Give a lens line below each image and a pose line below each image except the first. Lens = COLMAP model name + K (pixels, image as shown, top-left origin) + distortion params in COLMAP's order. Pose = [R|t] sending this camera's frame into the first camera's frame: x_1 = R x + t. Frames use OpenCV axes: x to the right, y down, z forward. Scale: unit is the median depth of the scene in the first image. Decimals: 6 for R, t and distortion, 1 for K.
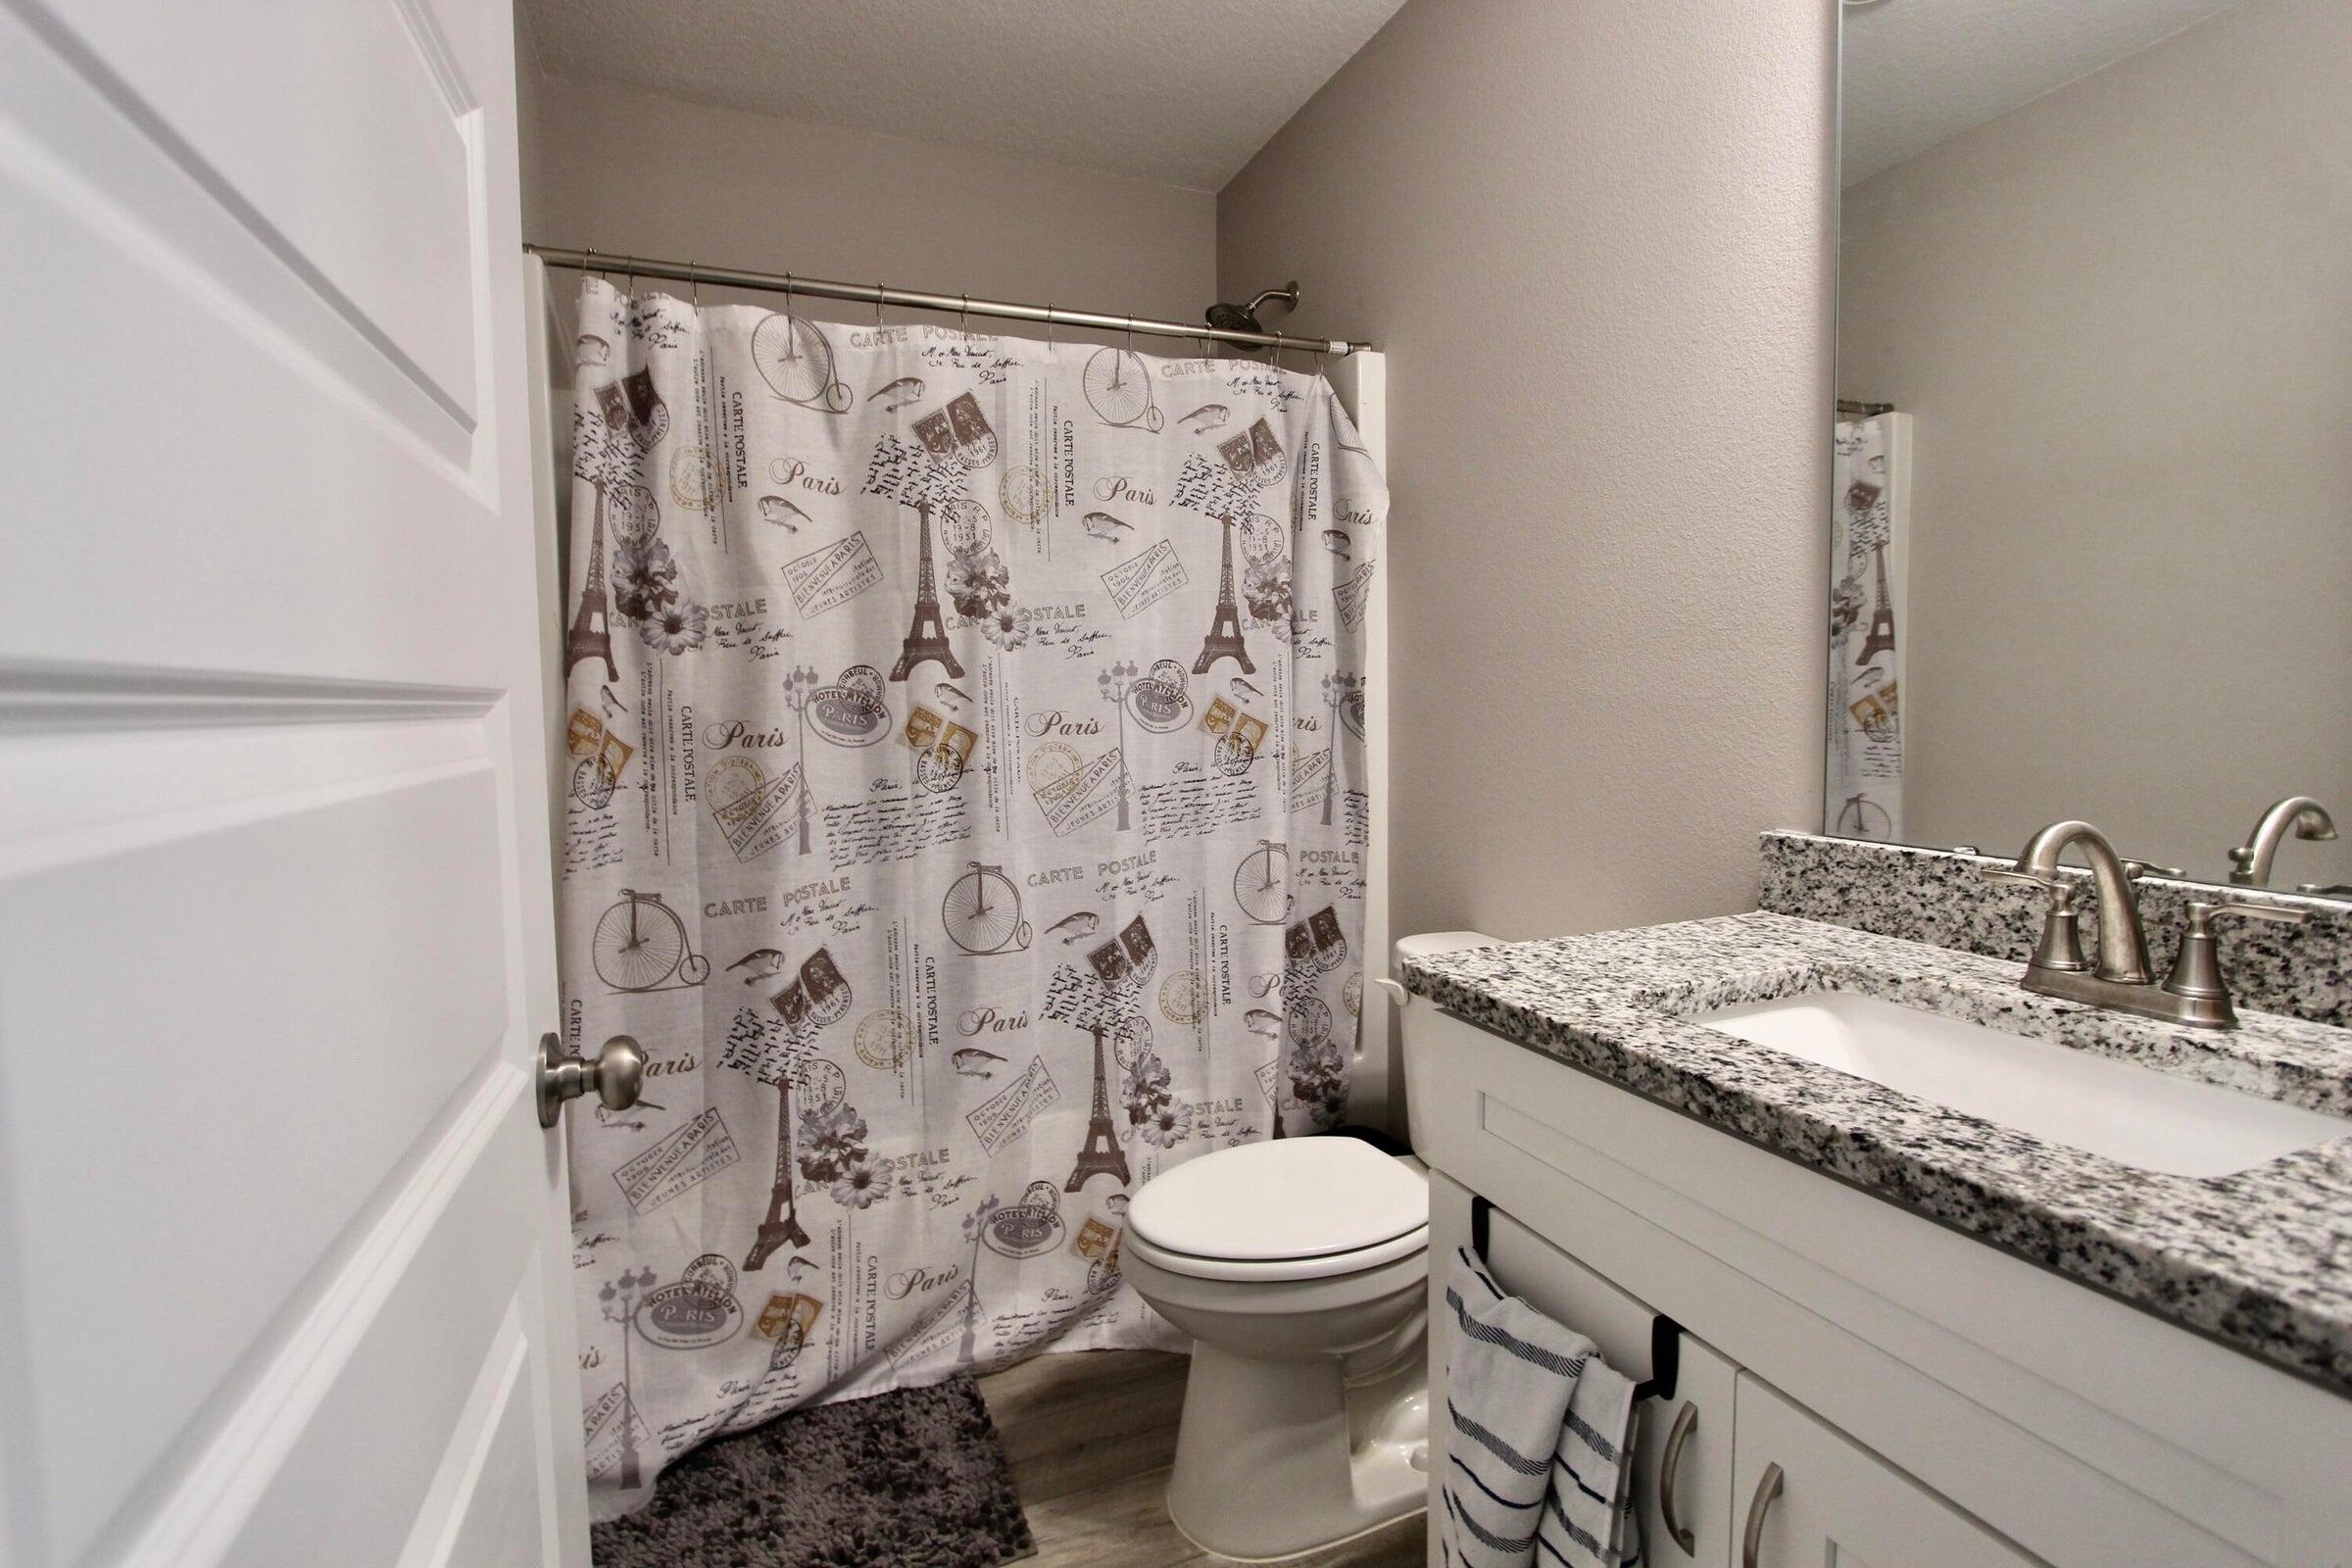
lens RADIAL K [[1083.6, 0, 1173.1], [0, 1083.6, 776.3], [0, 0, 1]] dist [-0.022544, 0.006409]
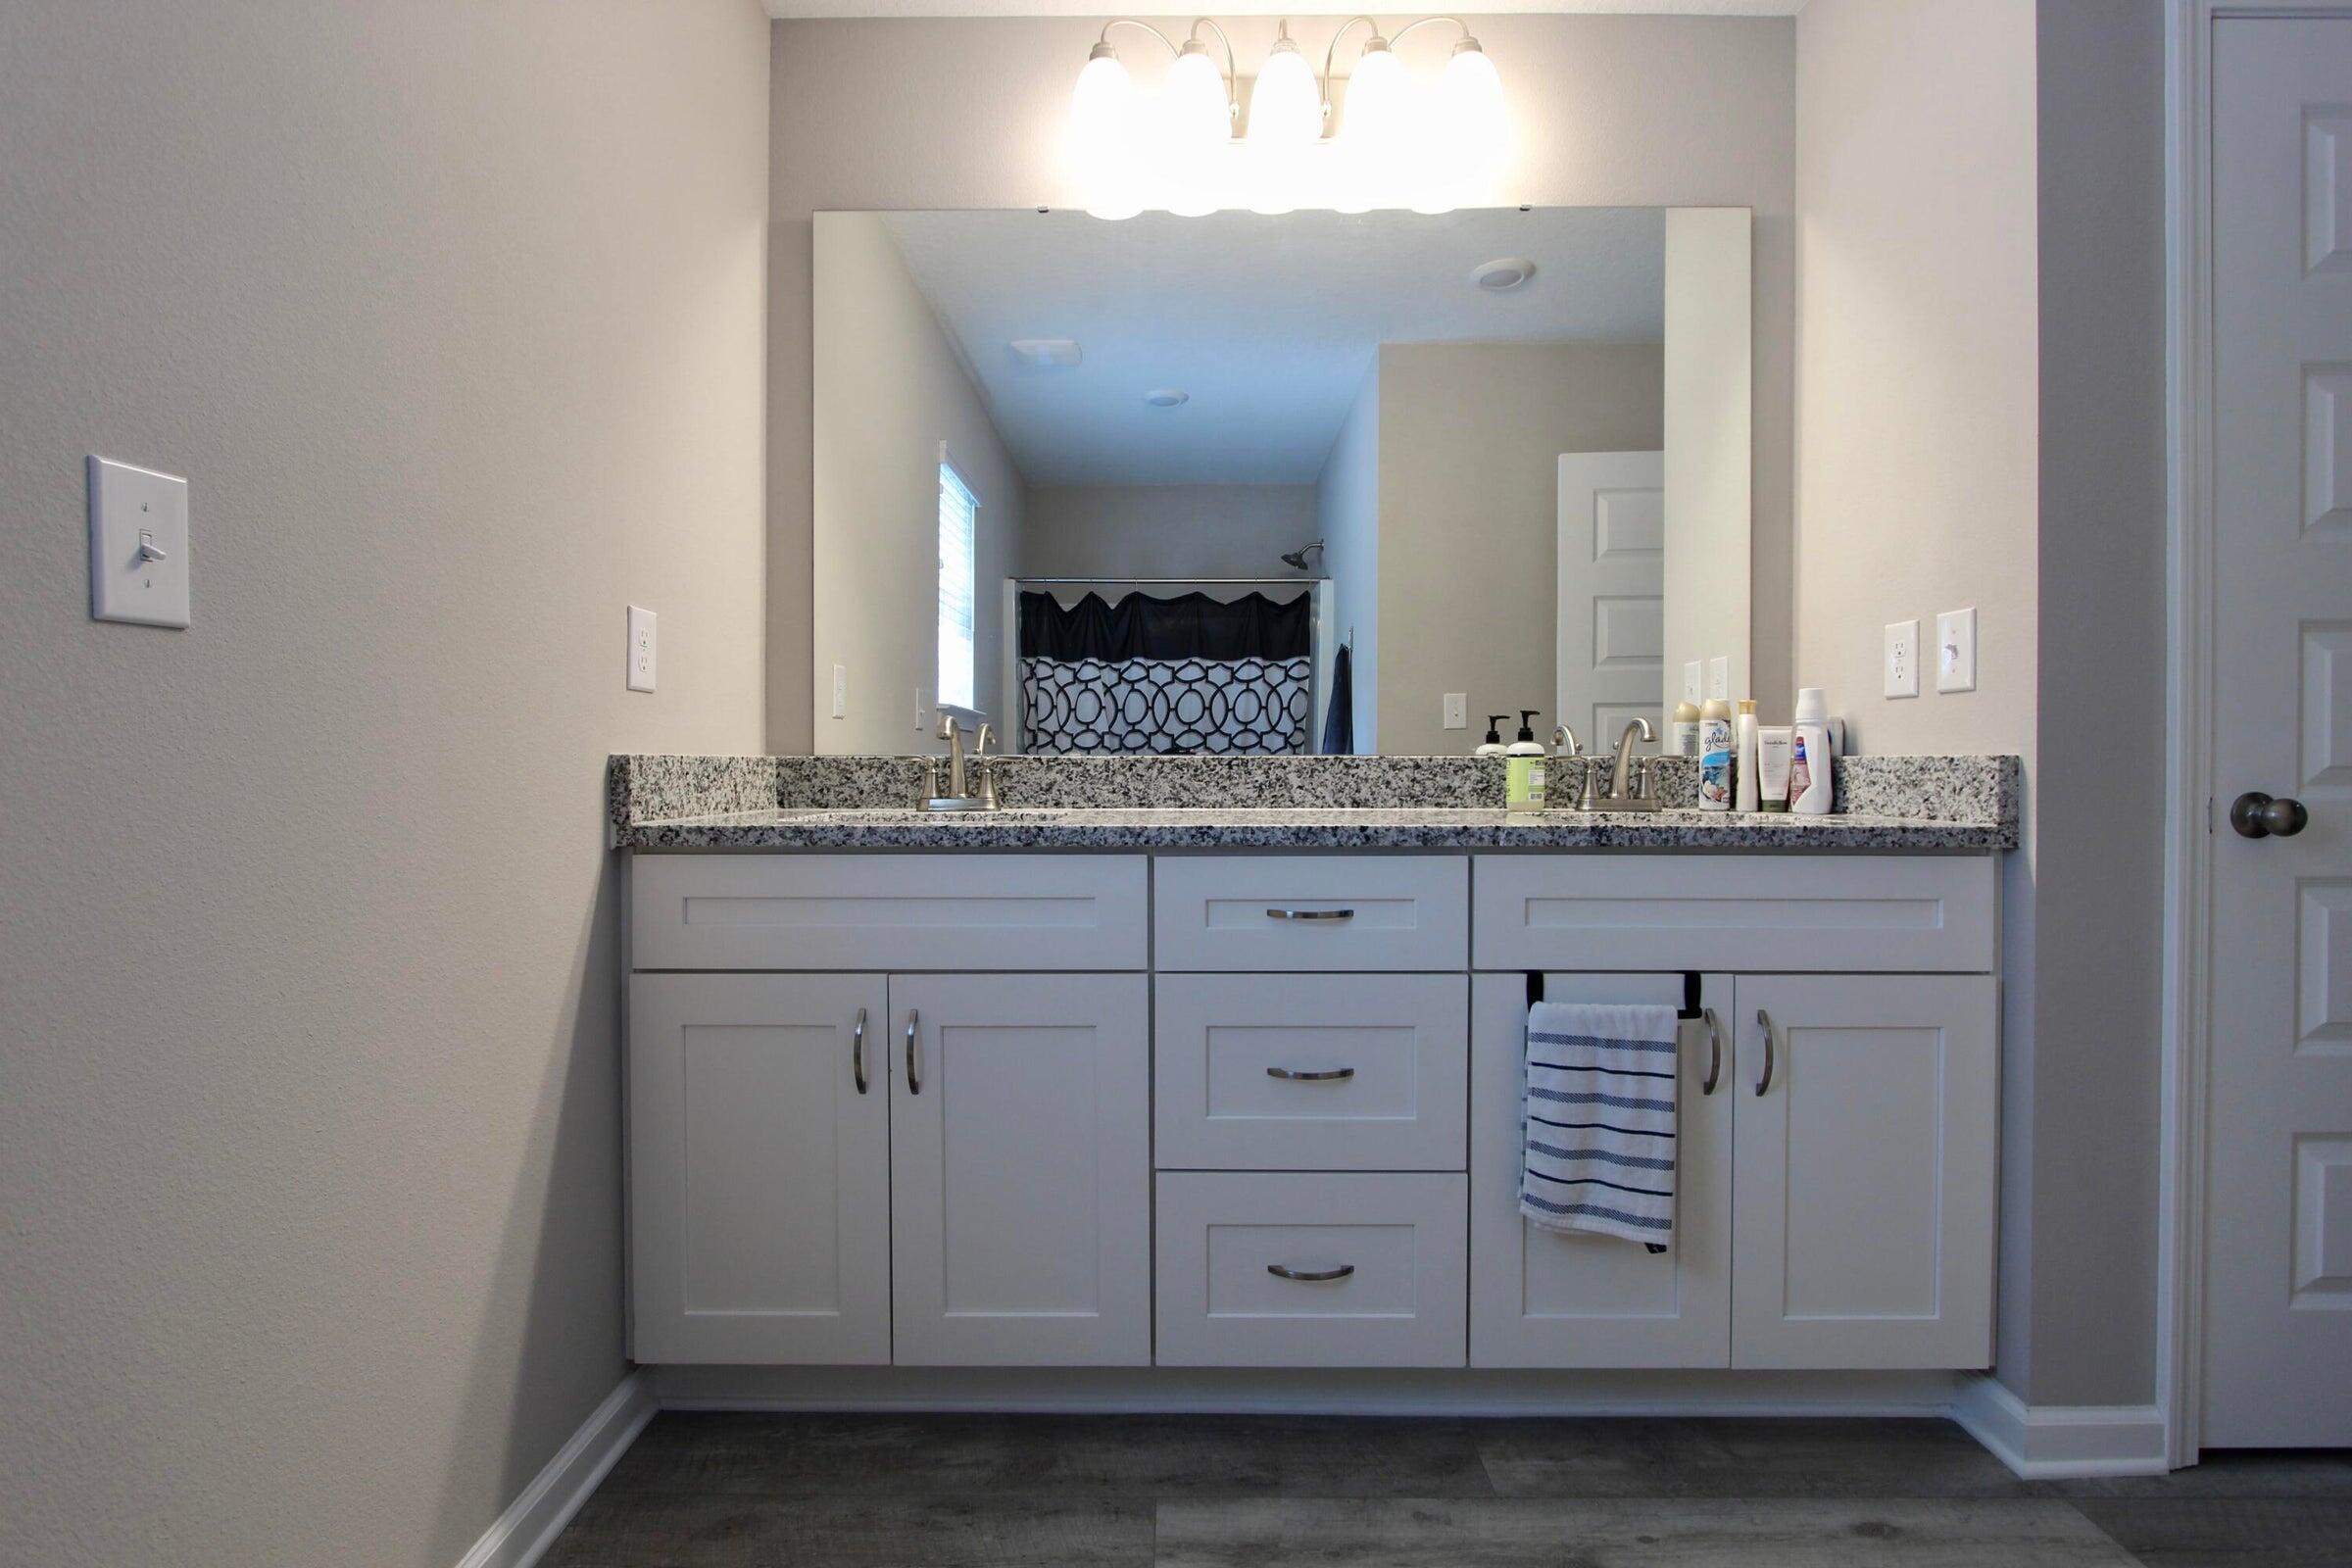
lens RADIAL K [[1083.6, 0, 1173.1], [0, 1083.6, 776.3], [0, 0, 1]] dist [-0.022544, 0.006409]
pose [[0.390368, 0.010731, 0.920597, -1.617776], [0.058304, 0.997637, -0.036352, 0.183496], [-0.918811, 0.067865, 0.388820, 1.081591]]
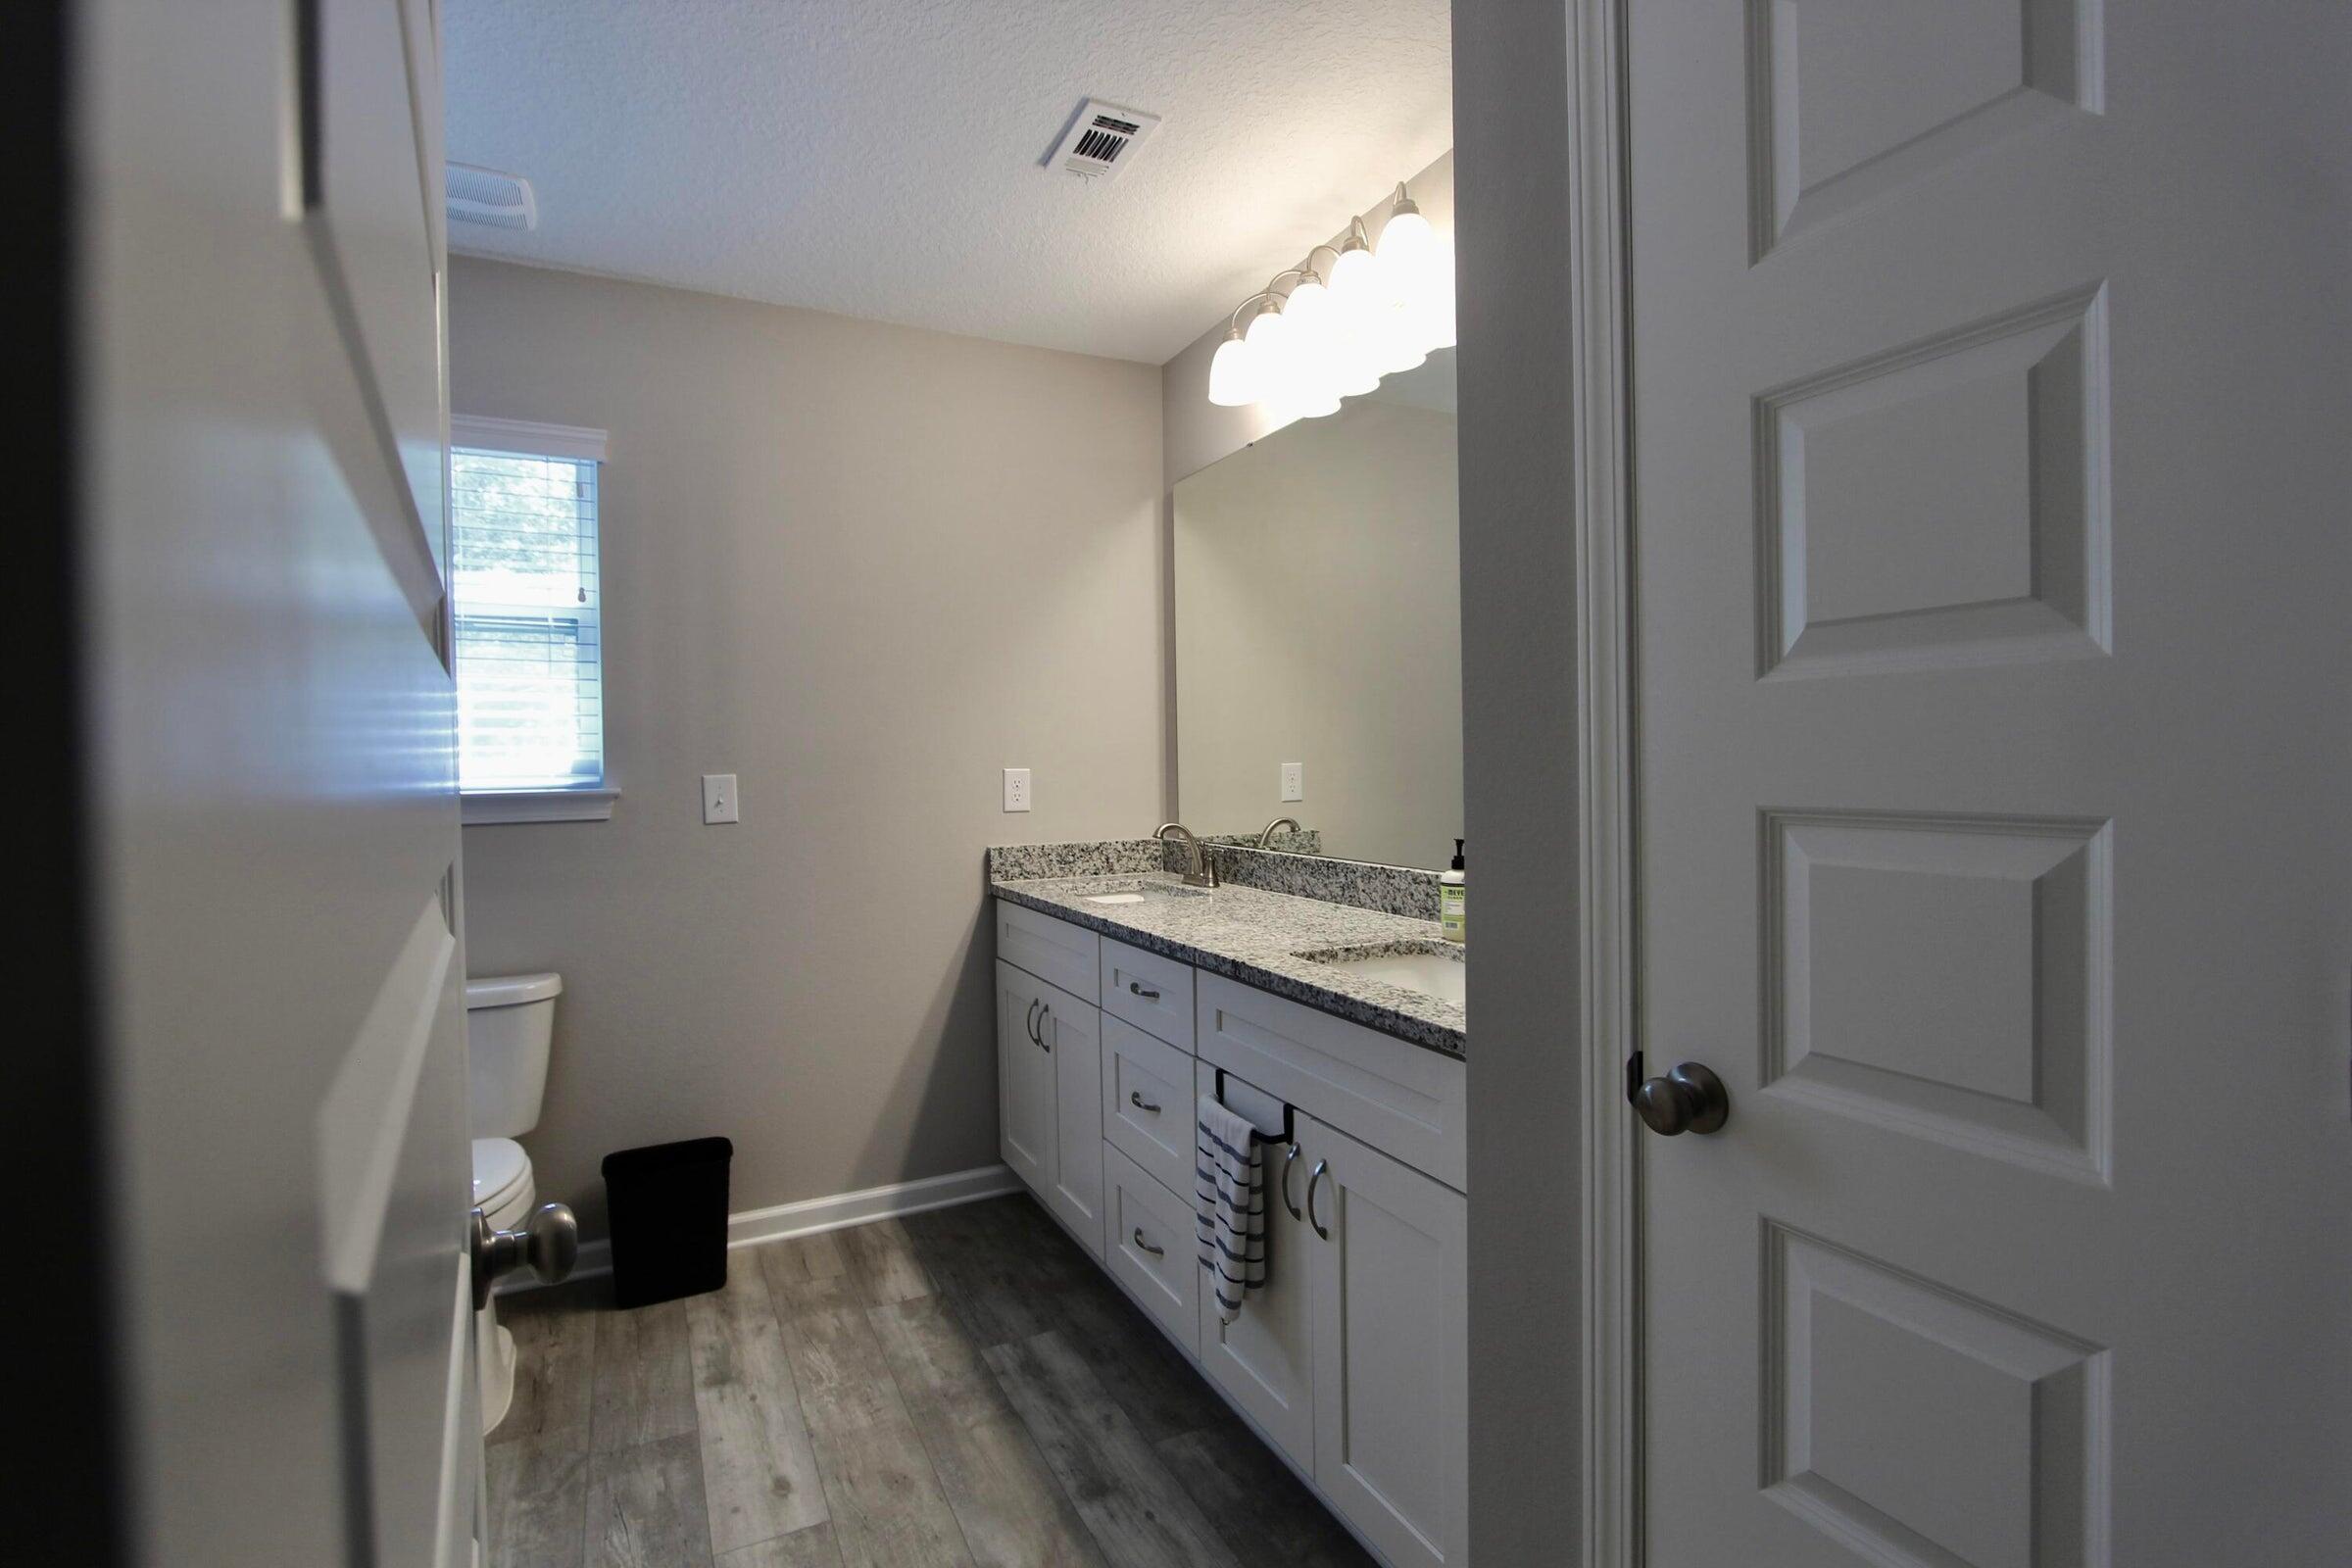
lens RADIAL K [[1083.6, 0, 1173.1], [0, 1083.6, 776.3], [0, 0, 1]] dist [-0.022544, 0.006409]
pose [[0.997193, 0.003777, 0.074782, 0.080478], [0.000685, 0.998225, -0.059553, 0.000434], [-0.074874, 0.059437, 0.995420, -1.085732]]
